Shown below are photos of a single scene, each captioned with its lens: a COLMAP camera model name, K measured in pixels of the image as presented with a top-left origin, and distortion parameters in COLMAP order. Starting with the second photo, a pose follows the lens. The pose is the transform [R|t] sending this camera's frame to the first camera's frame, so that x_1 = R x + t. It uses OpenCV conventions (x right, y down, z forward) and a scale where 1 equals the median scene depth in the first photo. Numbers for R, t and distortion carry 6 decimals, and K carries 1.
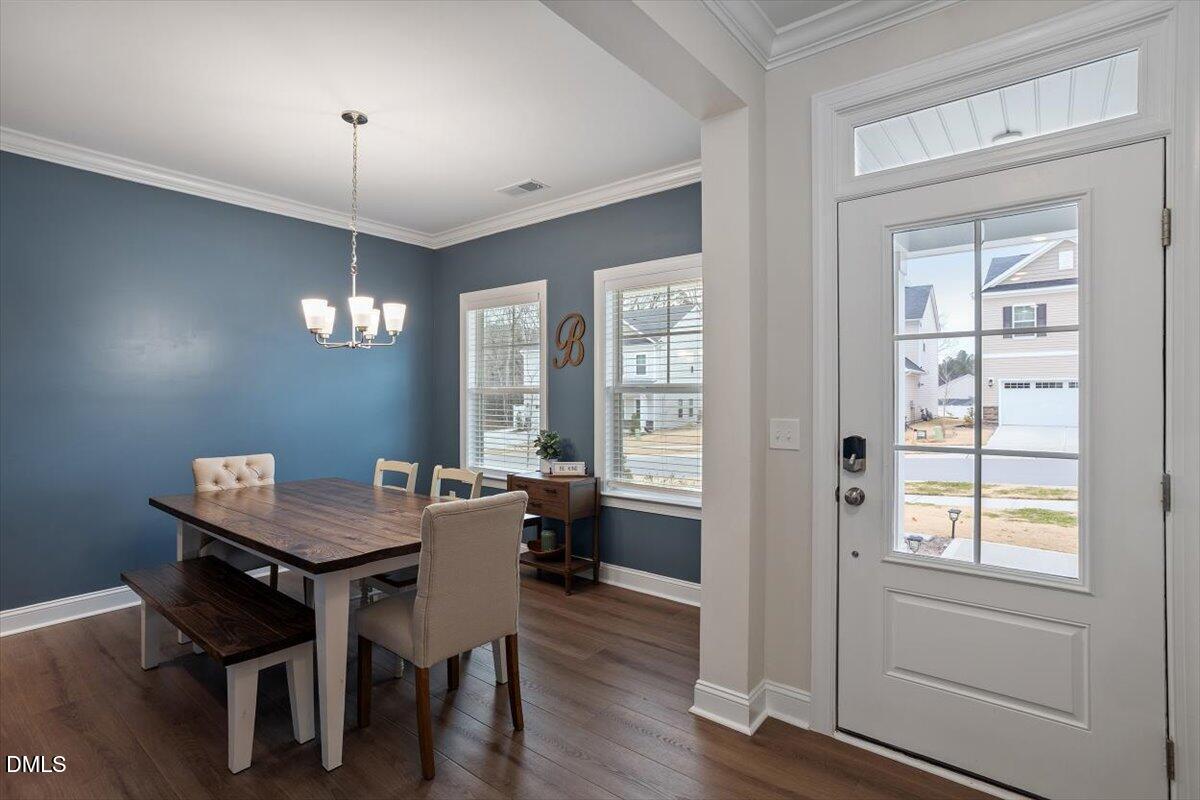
lens RADIAL K [[623.2, 0, 616.2], [0, 623.2, 393.1], [0, 0, 1]] dist [-0.052935, 0.040305]
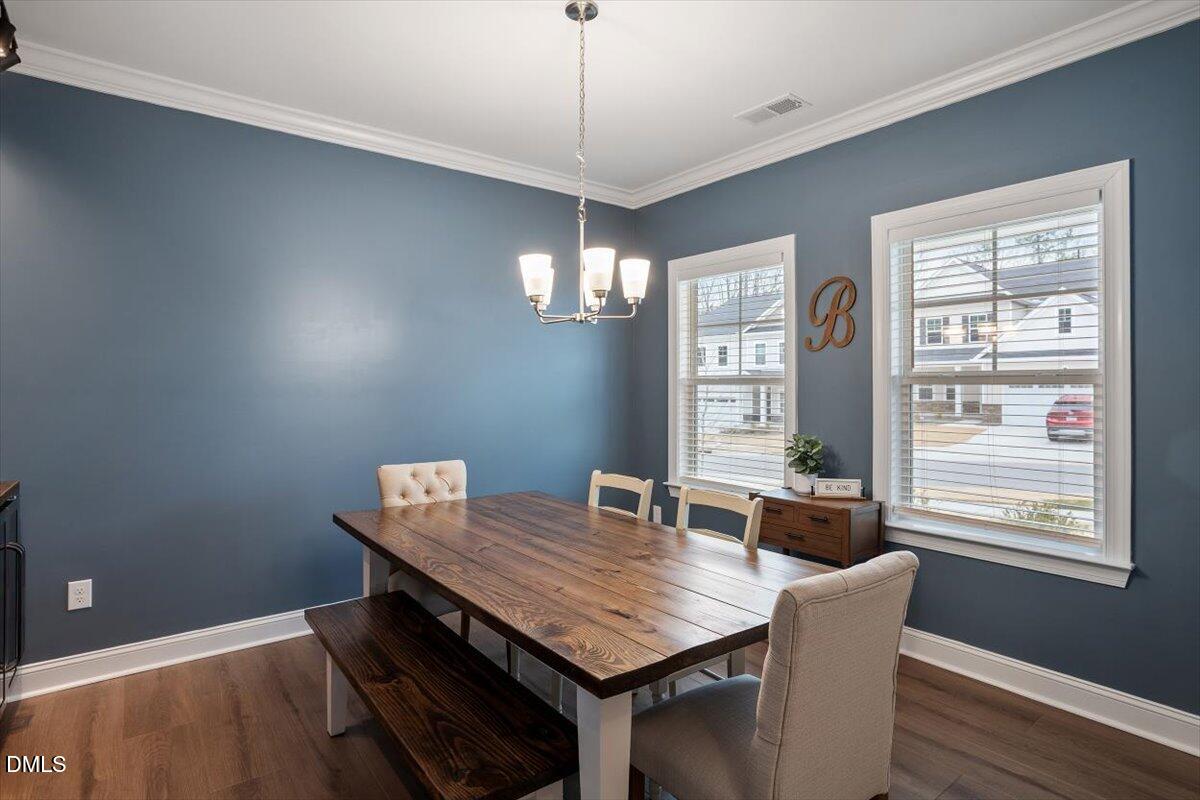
lens RADIAL K [[655.9, 0, 599.9], [0, 655.9, 377.5], [0, 0, 1]] dist [-0.084794, 0.084934]
pose [[0.970744, -0.002519, -0.240103, -0.184345], [0.000020, 0.999946, -0.010411, -0.000230], [0.240116, 0.010101, 0.970692, 0.218472]]
